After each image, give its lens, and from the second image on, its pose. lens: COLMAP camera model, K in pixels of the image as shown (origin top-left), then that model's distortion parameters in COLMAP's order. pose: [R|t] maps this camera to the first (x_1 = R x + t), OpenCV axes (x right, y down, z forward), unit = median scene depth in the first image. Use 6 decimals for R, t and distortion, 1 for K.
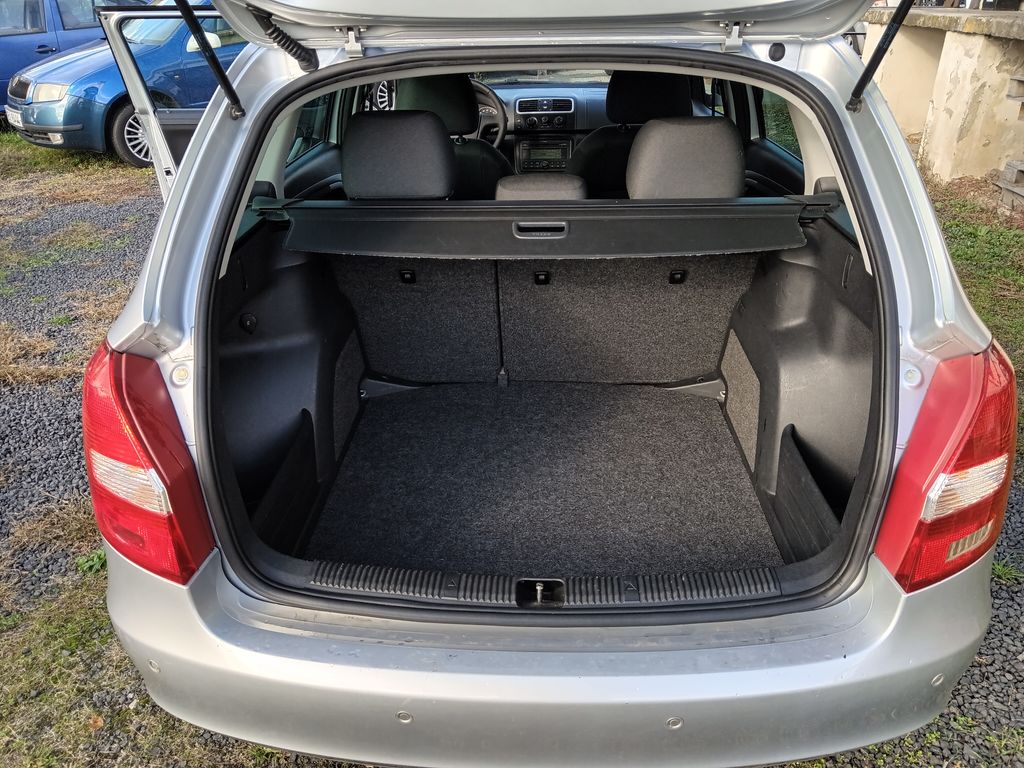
lens RADIAL K [[755.2, 0, 512.0], [0, 755.2, 380.1], [0, 0, 1]] dist [-0.022060, 0.008787]
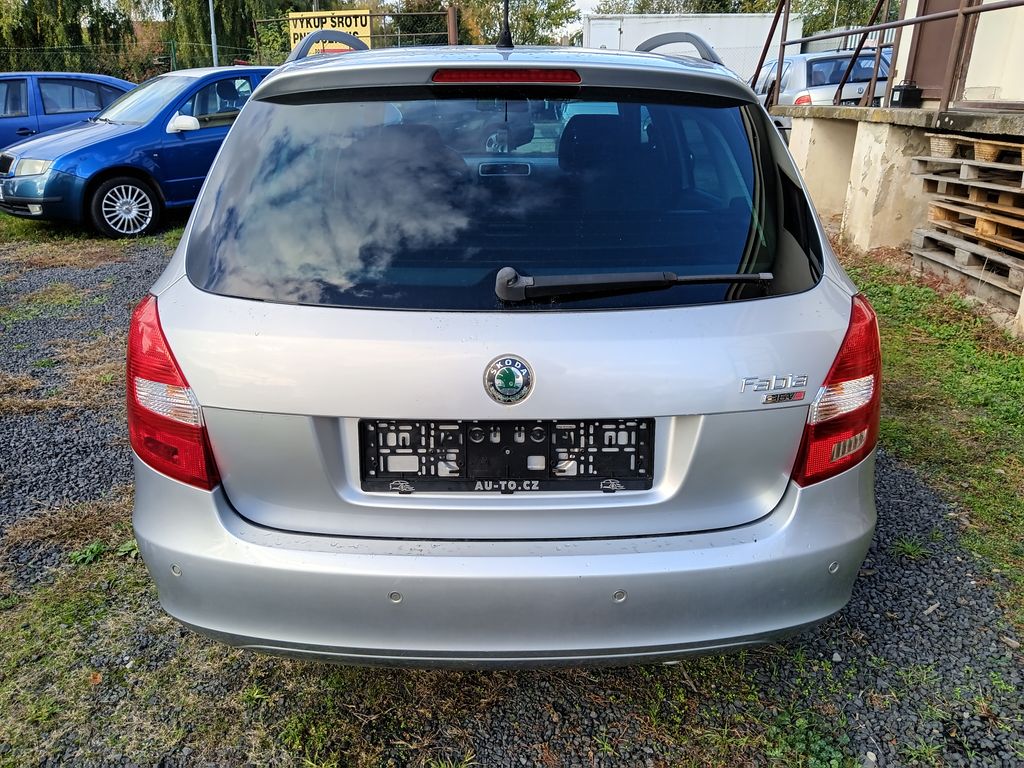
lens RADIAL K [[755.2, 0, 505.3], [0, 755.2, 382.7], [0, 0, 1]] dist [-0.022060, 0.008787]
pose [[0.998823, 0.000546, 0.048503, -0.013125], [0.005146, 0.993101, -0.117151, 0.124635], [-0.048232, 0.117262, 0.991929, -0.116178]]
